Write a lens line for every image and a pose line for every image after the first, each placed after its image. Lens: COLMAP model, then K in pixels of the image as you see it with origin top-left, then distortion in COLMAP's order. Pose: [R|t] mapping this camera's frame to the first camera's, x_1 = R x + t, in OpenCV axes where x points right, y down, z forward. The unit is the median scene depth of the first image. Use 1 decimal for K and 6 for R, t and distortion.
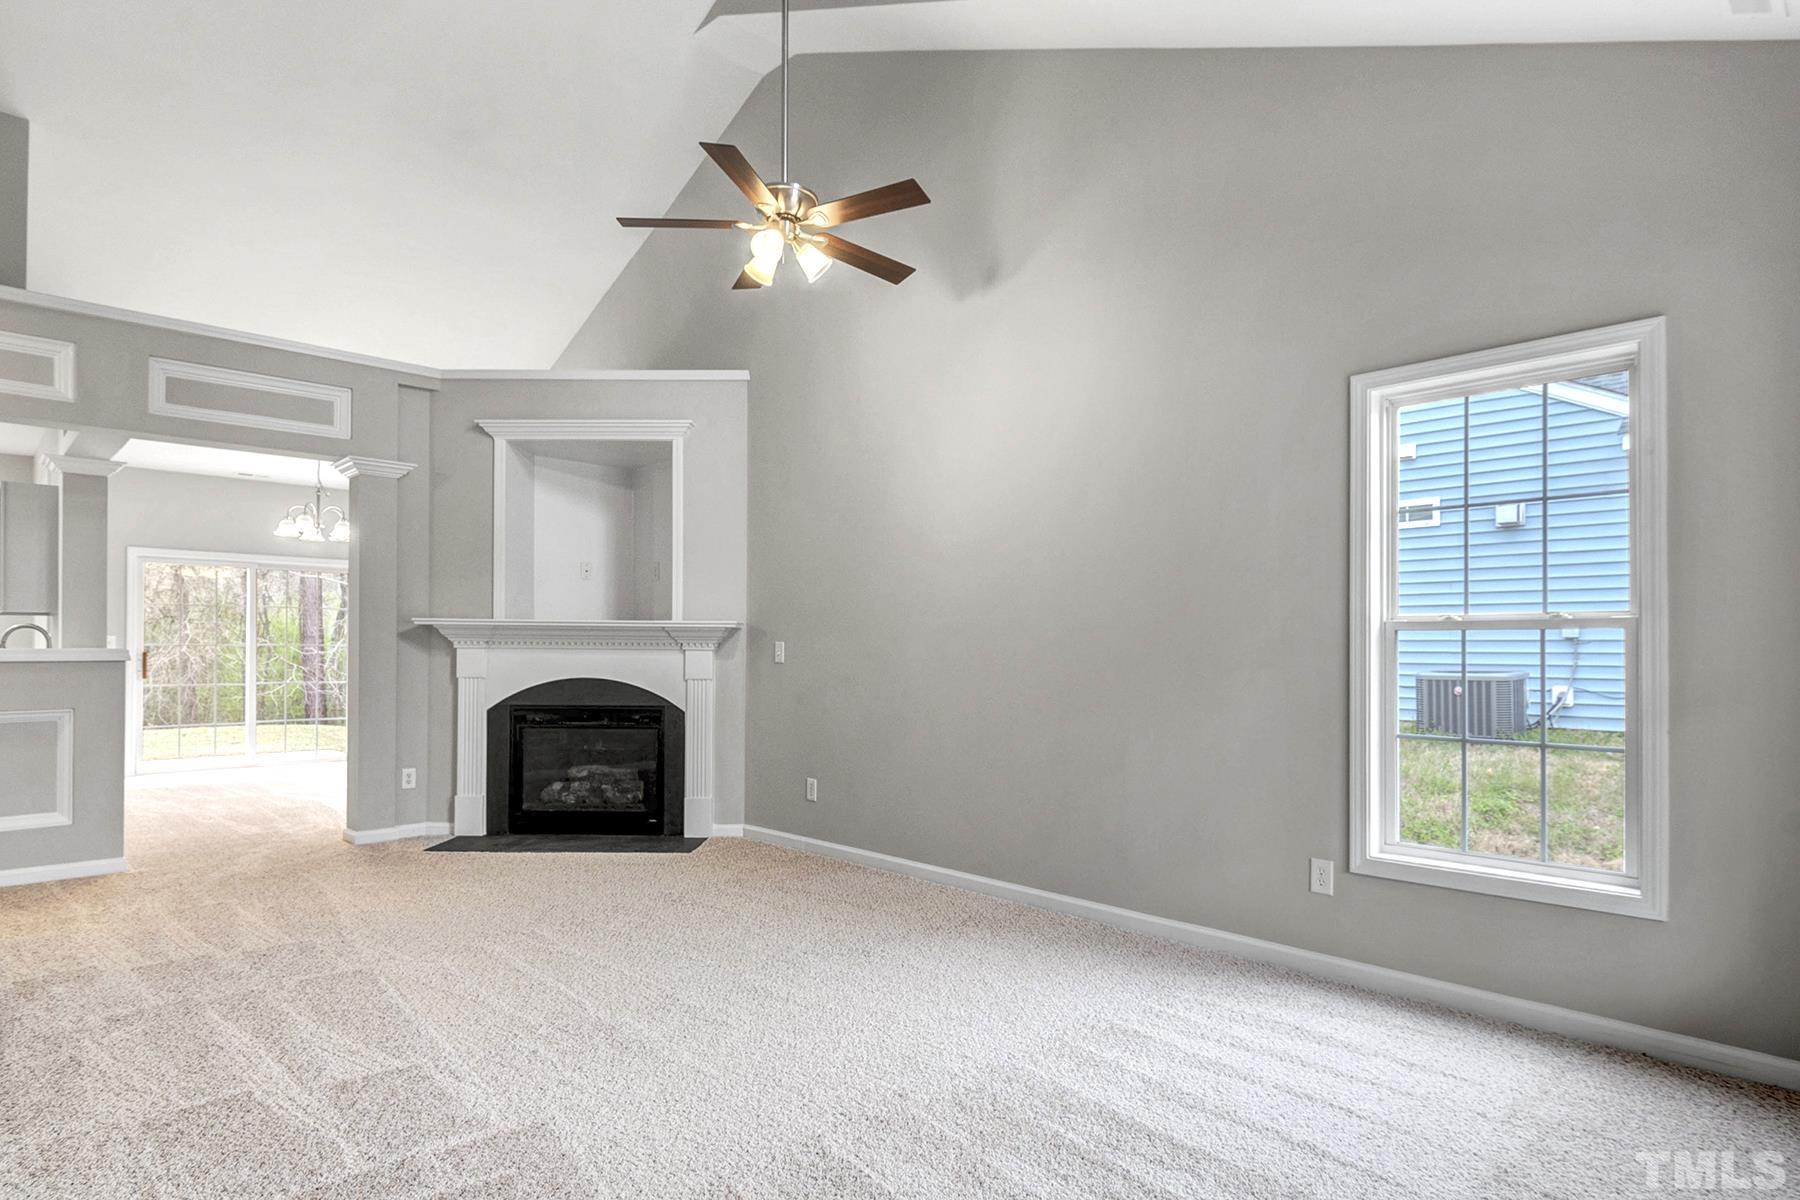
lens RADIAL K [[981.3, 0, 905.3], [0, 981.3, 637.4], [0, 0, 1]] dist [-0.008296, -0.000649]
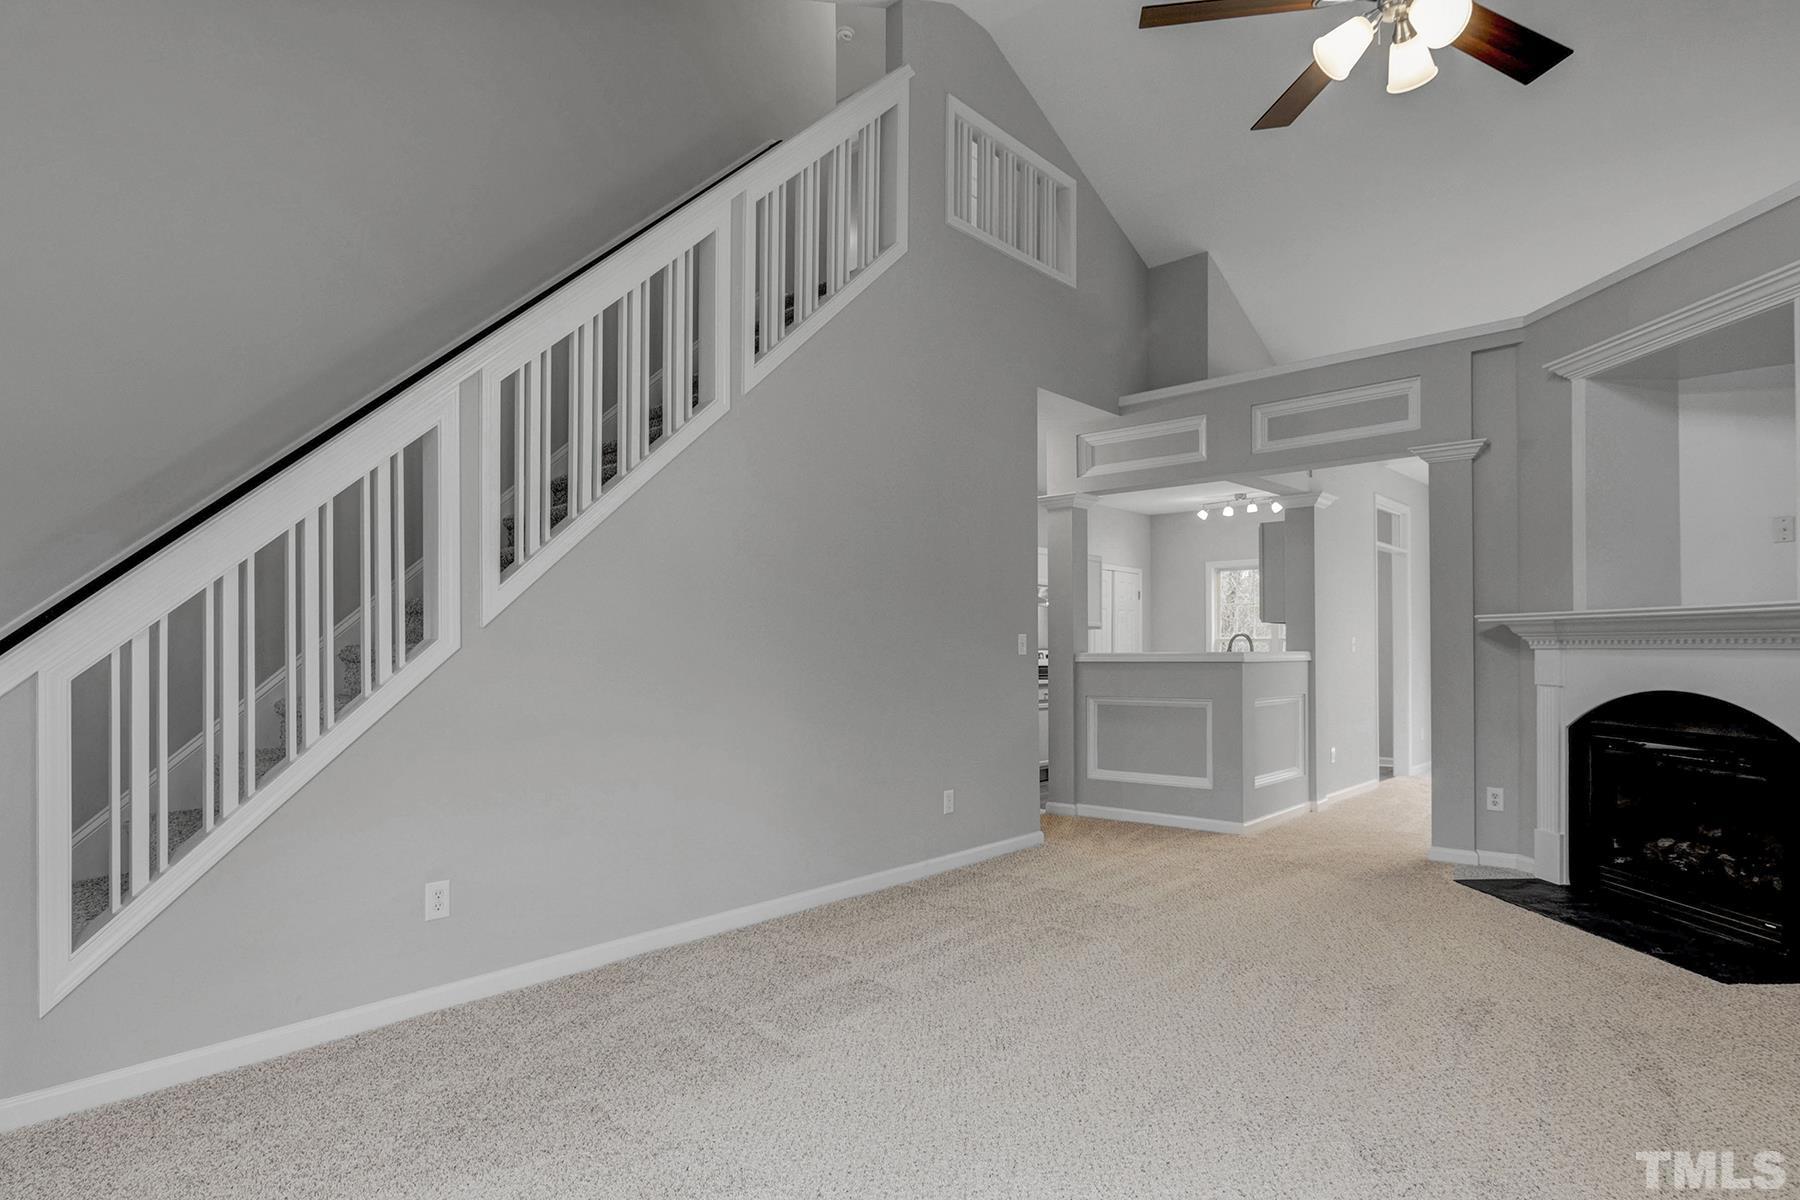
lens RADIAL K [[981.3, 0, 913.1], [0, 981.3, 650.7], [0, 0, 1]] dist [-0.008296, -0.000649]
pose [[0.058685, -0.006157, -0.998258, 0.333705], [0.017715, 0.999830, -0.005125, 0.007408], [0.998119, -0.017383, 0.058784, 0.438075]]
